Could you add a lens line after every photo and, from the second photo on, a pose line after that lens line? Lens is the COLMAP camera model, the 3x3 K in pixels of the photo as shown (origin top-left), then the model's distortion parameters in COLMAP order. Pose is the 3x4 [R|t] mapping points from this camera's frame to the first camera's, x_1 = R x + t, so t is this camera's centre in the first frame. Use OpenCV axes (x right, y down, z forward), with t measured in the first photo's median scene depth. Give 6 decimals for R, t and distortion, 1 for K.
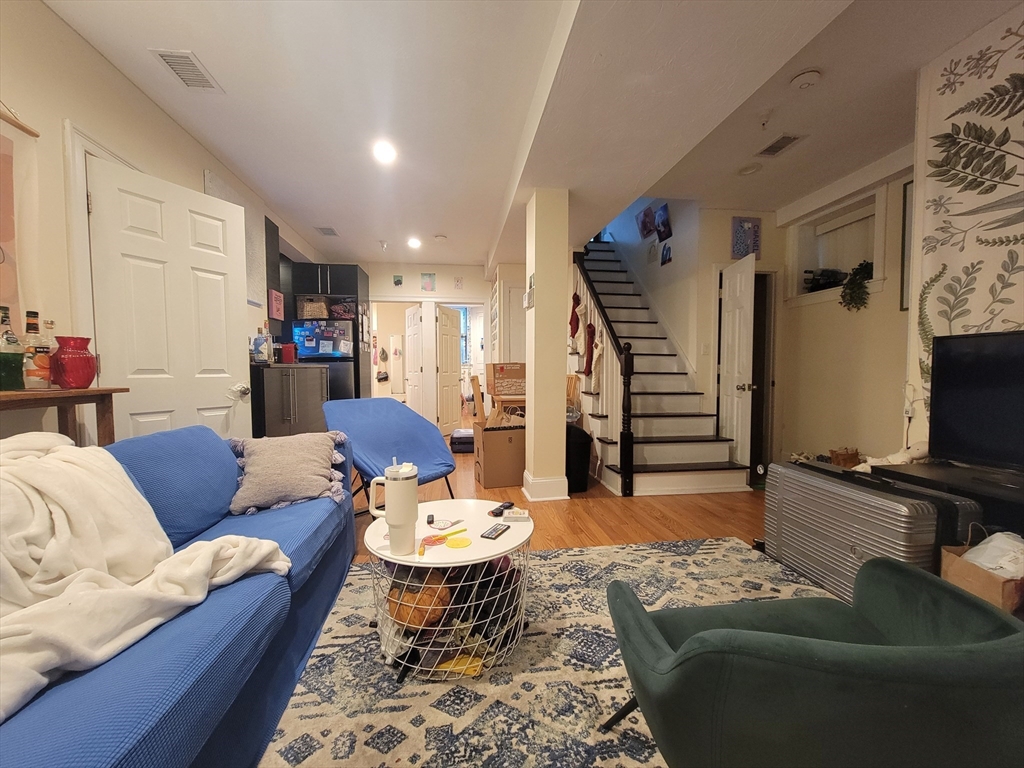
lens RADIAL K [[413.9, 0, 511.0], [0, 413.9, 390.2], [0, 0, 1]] dist [-0.016639, -0.000475]
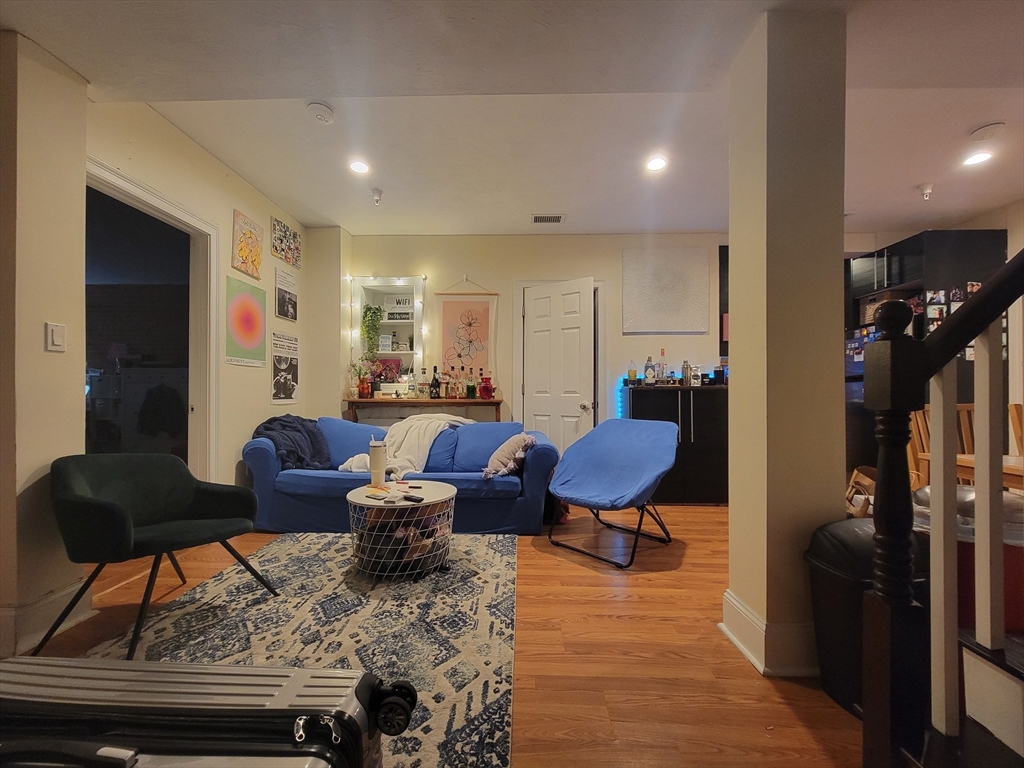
lens RADIAL K [[413.9, 0, 511.9], [0, 413.9, 385.8], [0, 0, 1]] dist [-0.016639, -0.000475]
pose [[-0.162431, -0.013628, -0.986626, 0.987017], [-0.047315, 0.998862, -0.006007, -0.059792], [0.985585, 0.045706, -0.162891, 1.216169]]
